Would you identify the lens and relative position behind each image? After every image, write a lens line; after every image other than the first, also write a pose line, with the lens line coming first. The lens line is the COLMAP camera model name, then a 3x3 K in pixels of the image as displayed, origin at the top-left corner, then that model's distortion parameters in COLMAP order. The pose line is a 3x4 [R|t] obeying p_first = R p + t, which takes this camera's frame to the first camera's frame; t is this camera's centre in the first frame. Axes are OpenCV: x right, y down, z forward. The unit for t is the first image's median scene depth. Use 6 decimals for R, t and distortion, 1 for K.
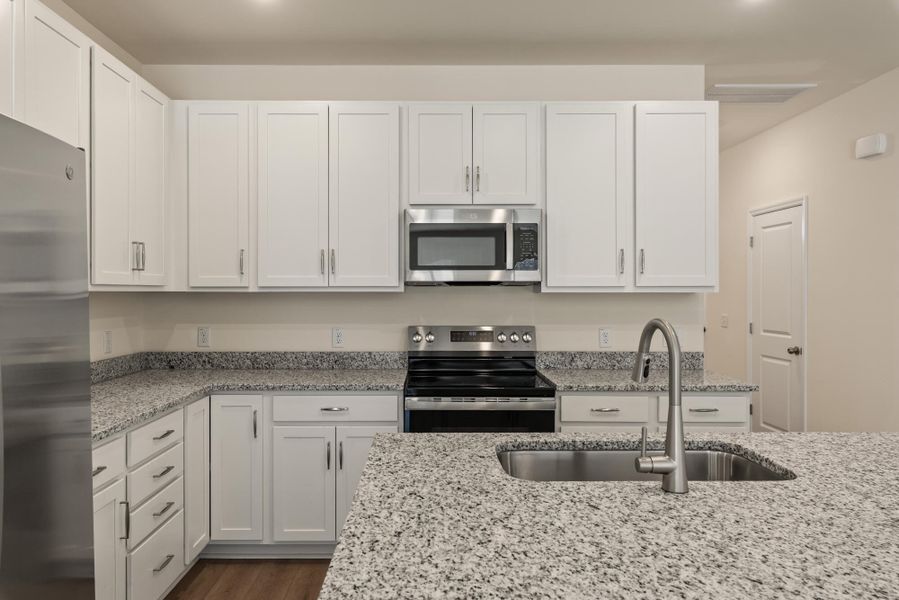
lens RADIAL K [[583.8, 0, 431.1], [0, 583.8, 297.7], [0, 0, 1]] dist [0.001082, 0.000271]
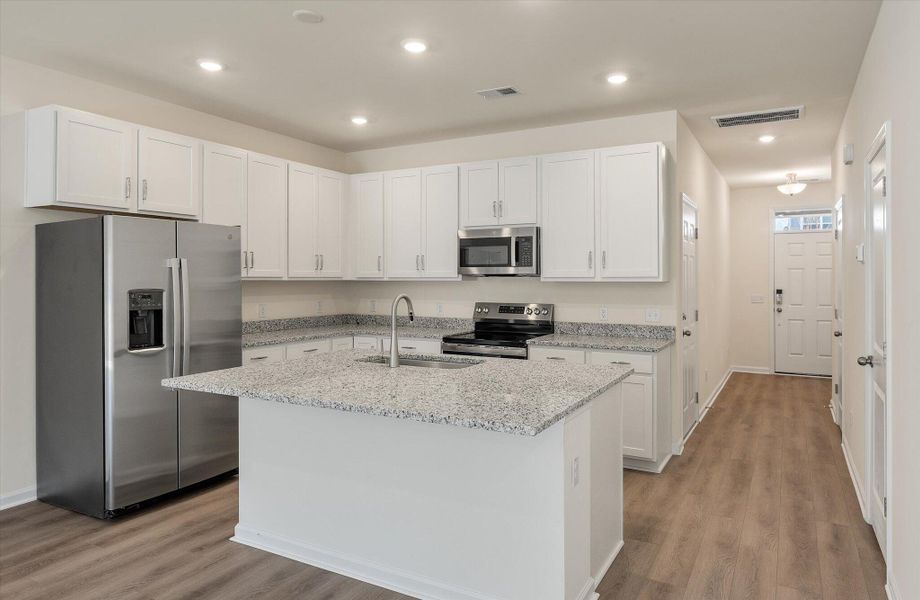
lens RADIAL K [[555.7, 0, 502.2], [0, 555.7, 279.6], [0, 0, 1]] dist [0.001574, -0.000268]
pose [[0.895484, 0.000660, -0.445092, 0.746693], [-0.004583, 0.999960, -0.007737, -0.001436], [0.445069, 0.008969, 0.895451, -0.331990]]
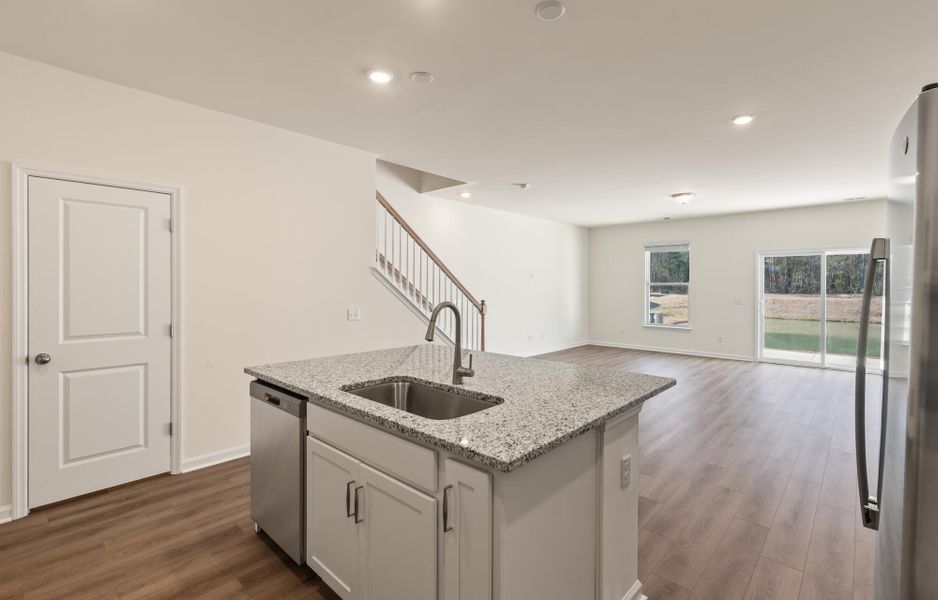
lens RADIAL K [[420.0, 0, 472.2], [0, 420.0, 288.3], [0, 0, 1]] dist [-0.003014, -0.000287]
pose [[-0.734993, -0.005799, 0.678050, -0.246779], [0.005035, 0.999889, 0.014010, -0.010783], [-0.678056, 0.013711, -0.734882, 0.842839]]
